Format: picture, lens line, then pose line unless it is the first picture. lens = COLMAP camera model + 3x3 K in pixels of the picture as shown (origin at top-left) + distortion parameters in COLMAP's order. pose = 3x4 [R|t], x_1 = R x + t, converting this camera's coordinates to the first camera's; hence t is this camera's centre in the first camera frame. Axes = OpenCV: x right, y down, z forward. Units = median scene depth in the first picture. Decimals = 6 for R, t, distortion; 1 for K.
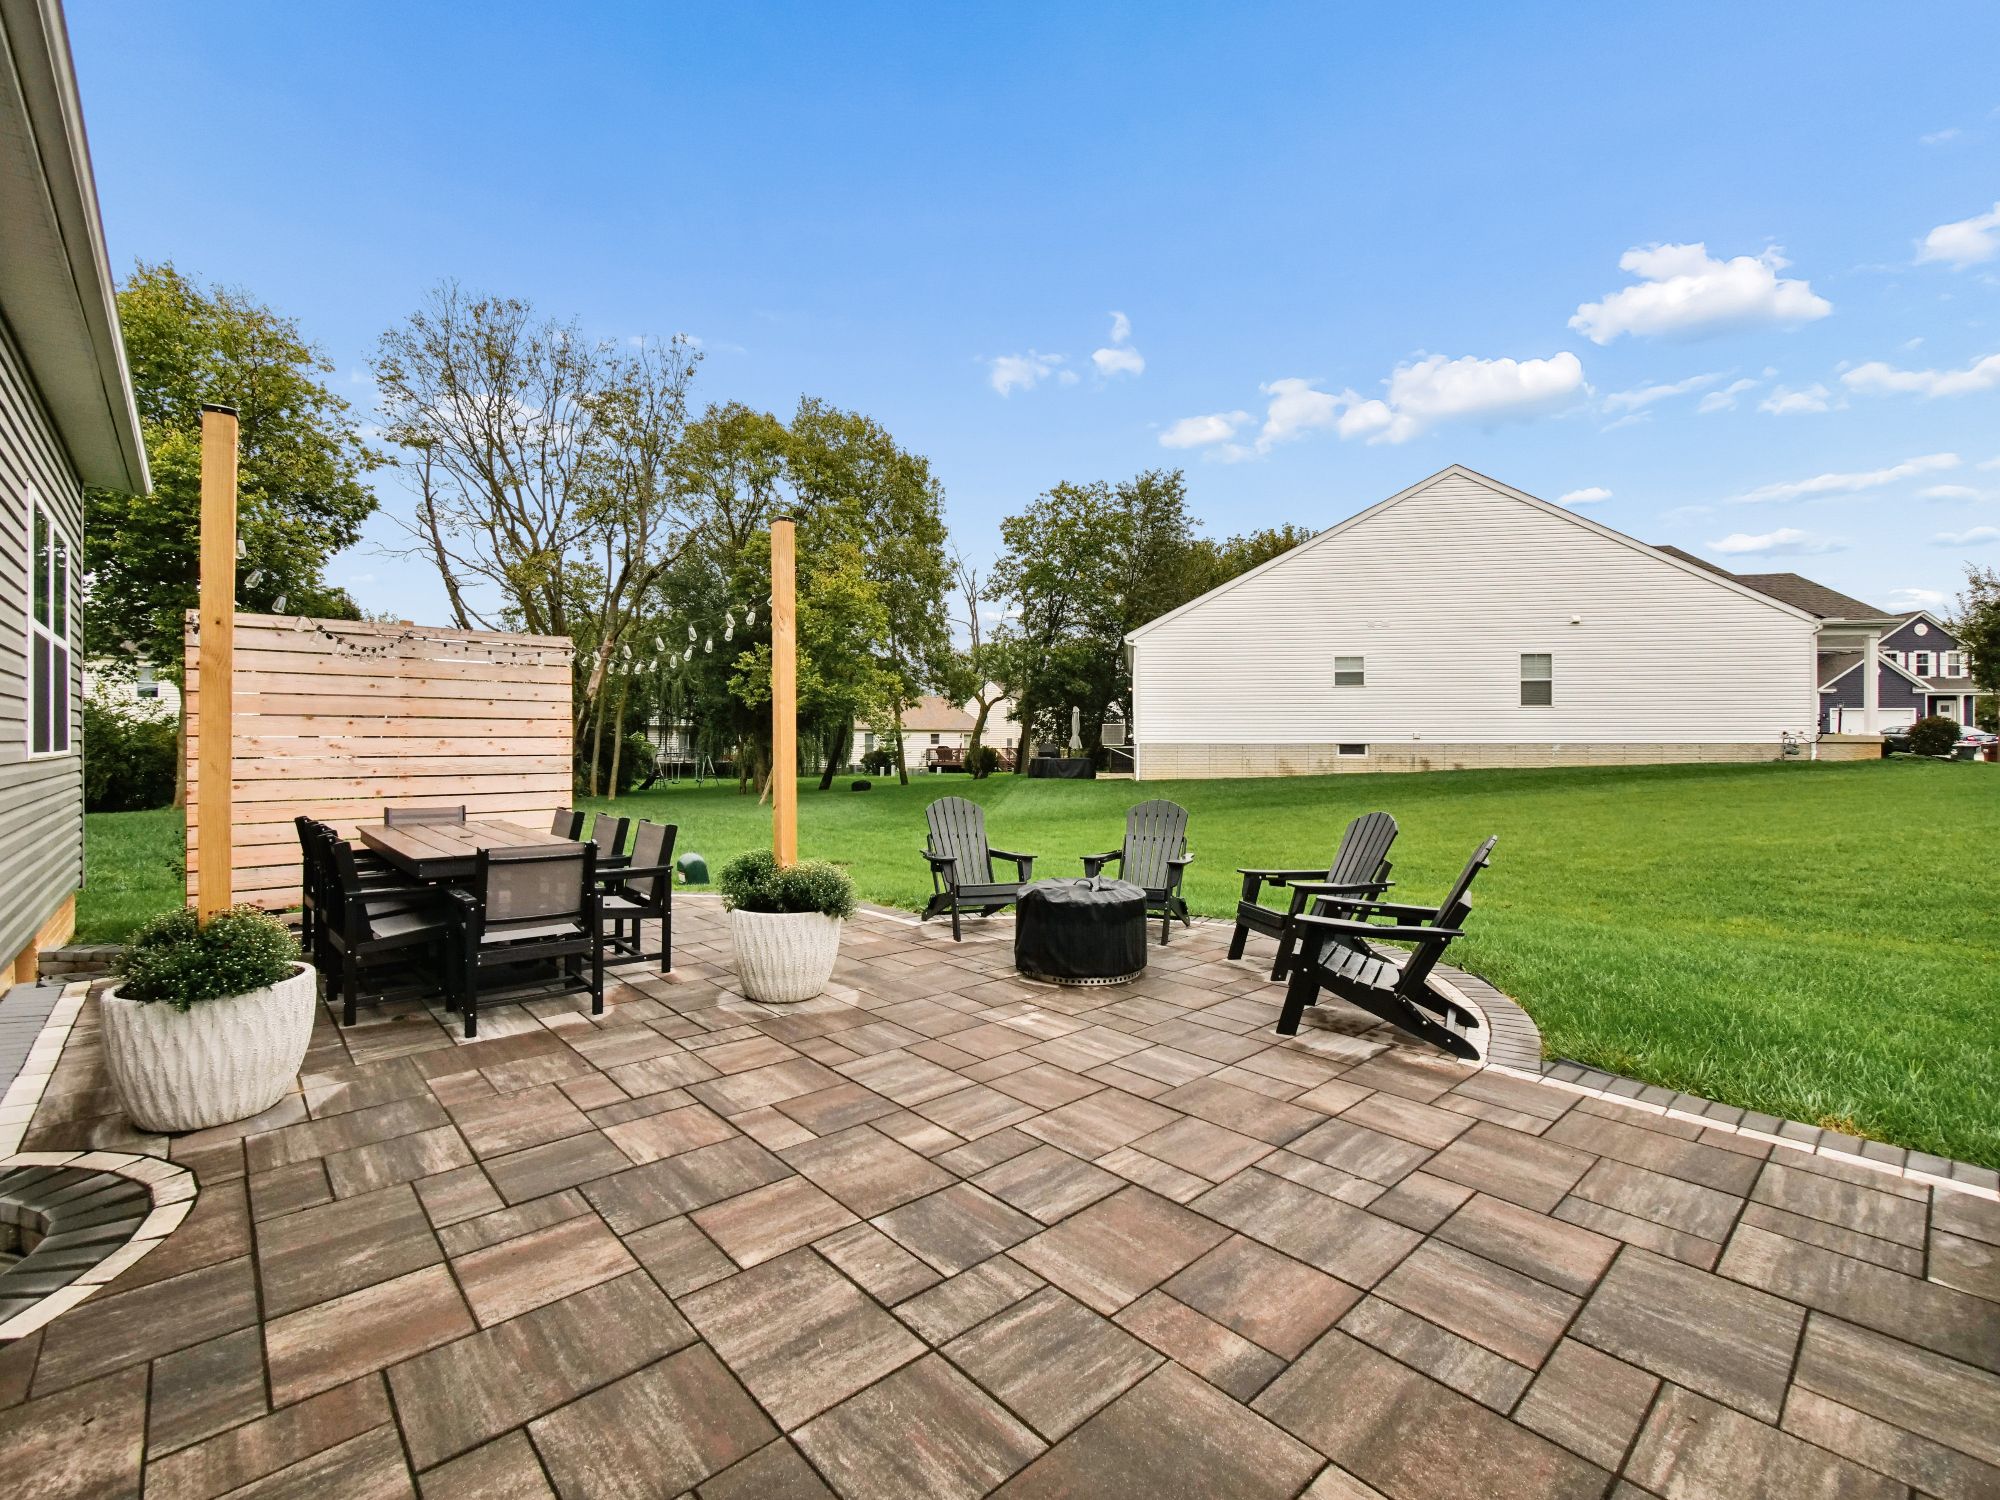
lens RADIAL K [[924.6, 0, 998.4], [0, 924.6, 759.7], [0, 0, 1]] dist [-0.002384, 0.000274]
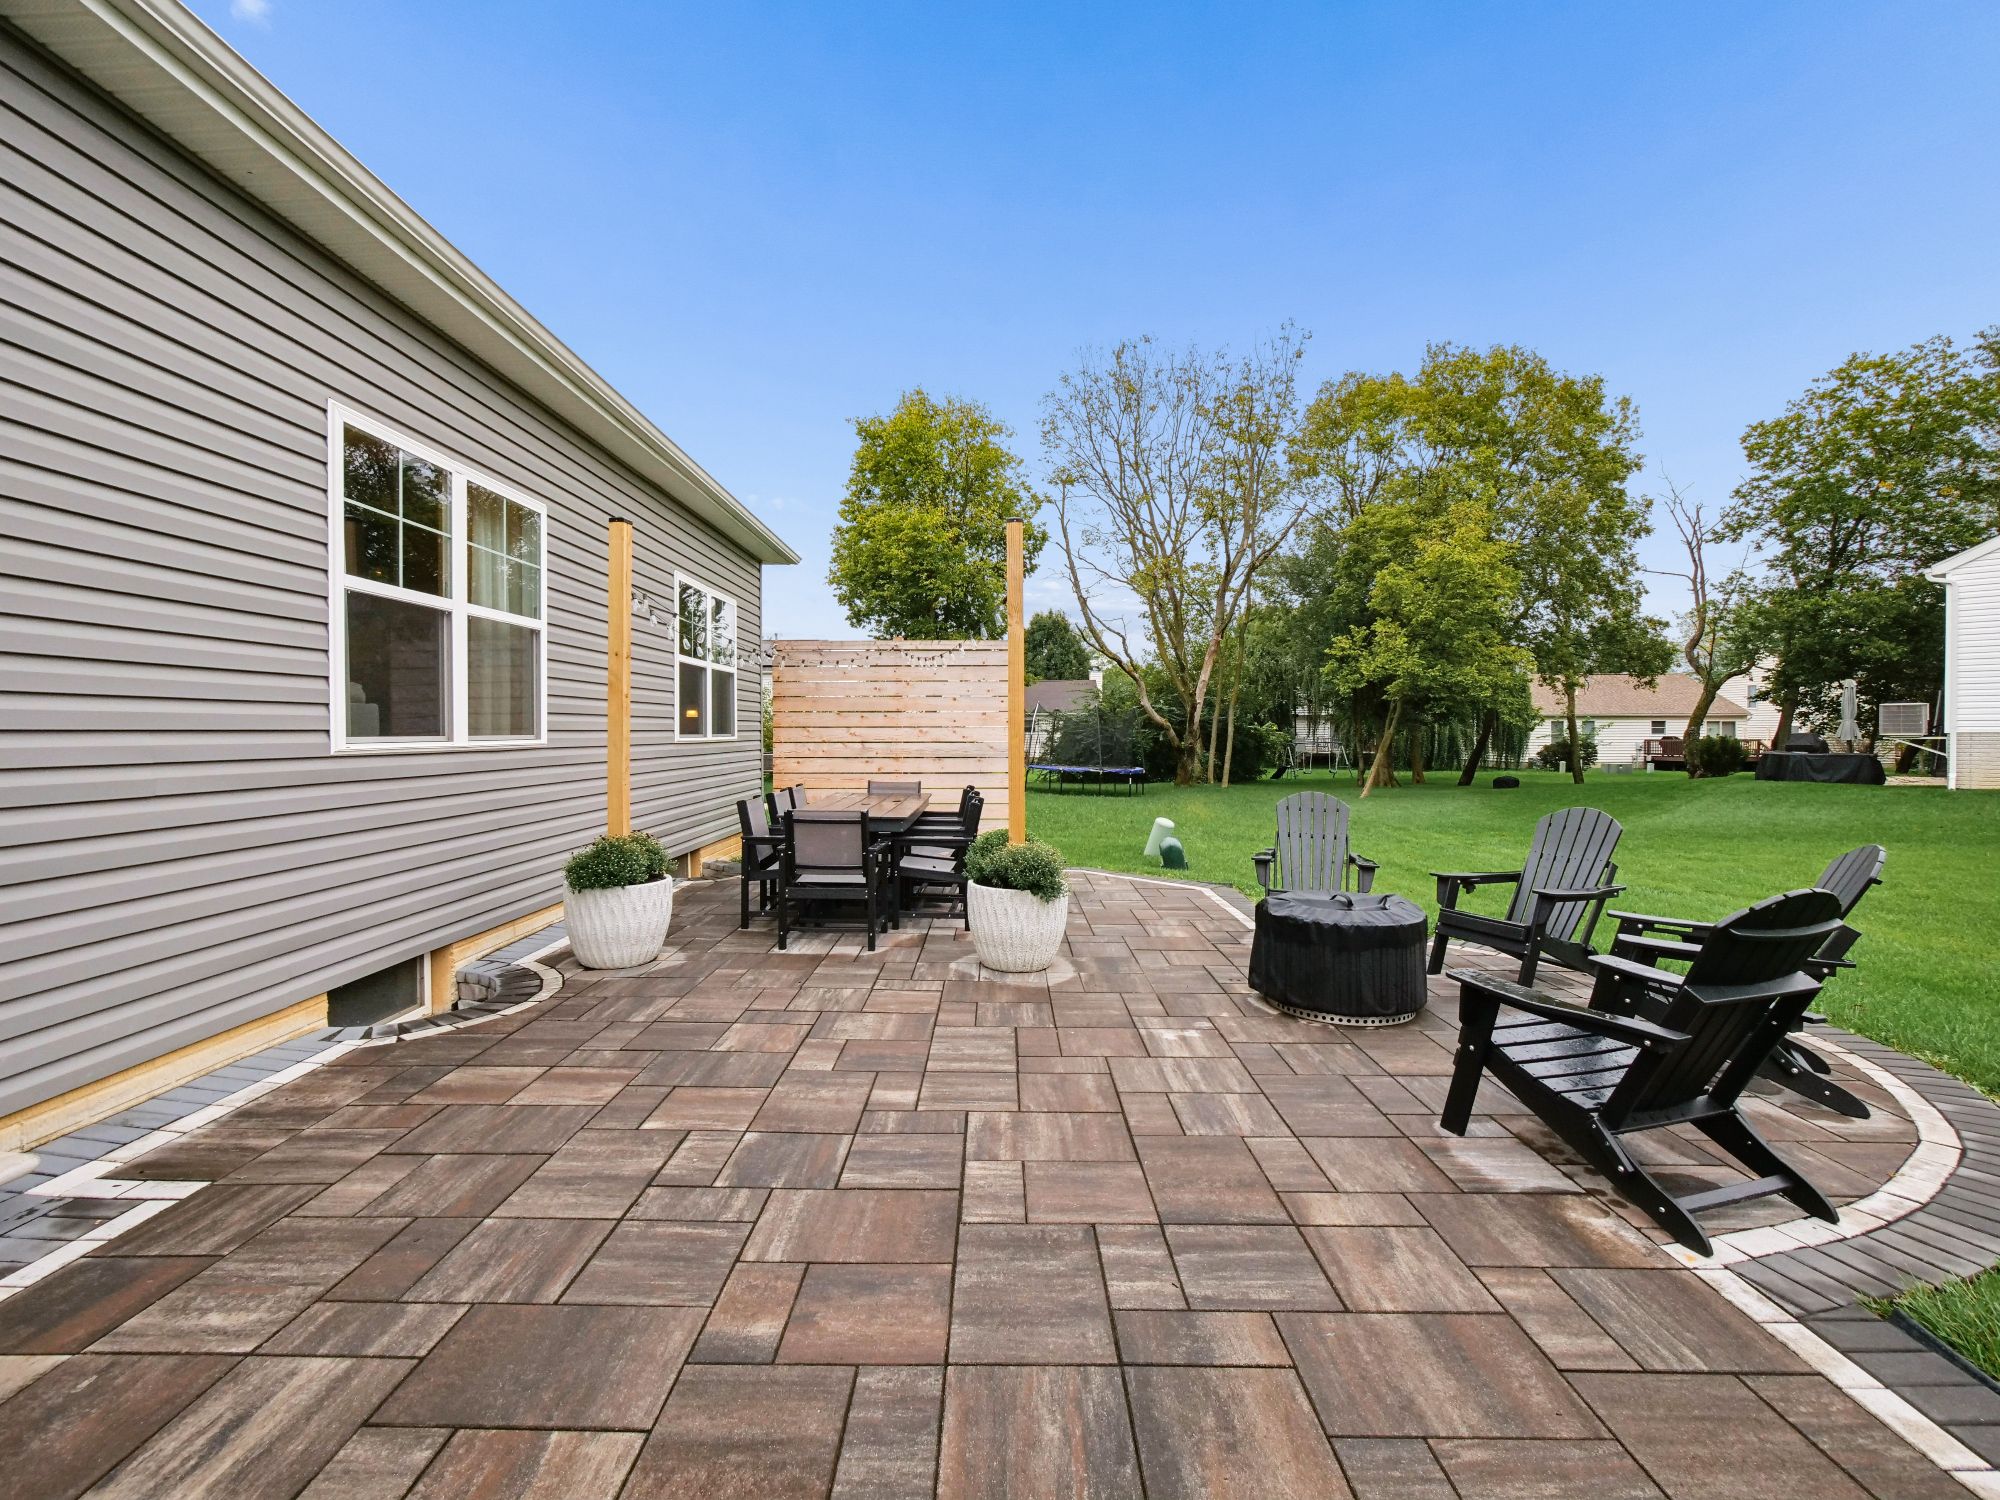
lens RADIAL K [[945.7, 0, 997.9], [0, 945.7, 759.6], [0, 0, 1]] dist [0.000234, 0.000185]
pose [[0.711919, 0.019040, -0.702004, 0.473966], [-0.012341, 0.999817, 0.014602, 0.000045], [0.702154, -0.001732, 0.712023, 0.185885]]
